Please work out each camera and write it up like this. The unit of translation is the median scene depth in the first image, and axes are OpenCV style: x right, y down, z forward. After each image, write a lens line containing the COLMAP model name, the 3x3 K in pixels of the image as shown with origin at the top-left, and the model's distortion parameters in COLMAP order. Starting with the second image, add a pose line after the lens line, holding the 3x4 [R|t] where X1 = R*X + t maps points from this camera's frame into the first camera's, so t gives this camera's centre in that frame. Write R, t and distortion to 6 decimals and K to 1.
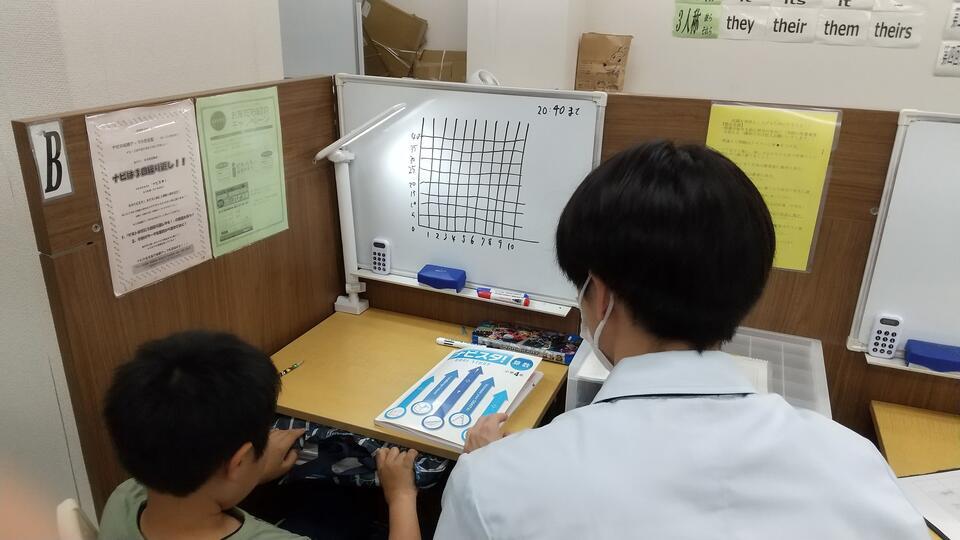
lens RADIAL K [[717.4, 0, 470.9], [0, 717.4, 277.9], [0, 0, 1]] dist [-0.013287, -0.008741]
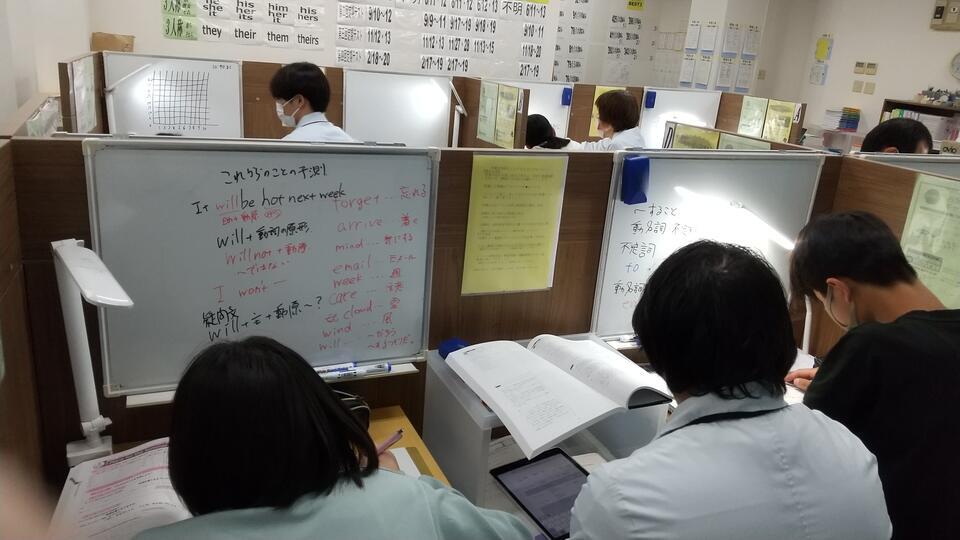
lens RADIAL K [[717.4, 0, 478.2], [0, 717.4, 274.3], [0, 0, 1]] dist [-0.013287, -0.008741]
pose [[0.713937, -0.175171, 0.677945, -0.361192], [0.182435, 0.981297, 0.061432, 0.164345], [-0.676026, 0.079822, 0.732542, -0.460313]]
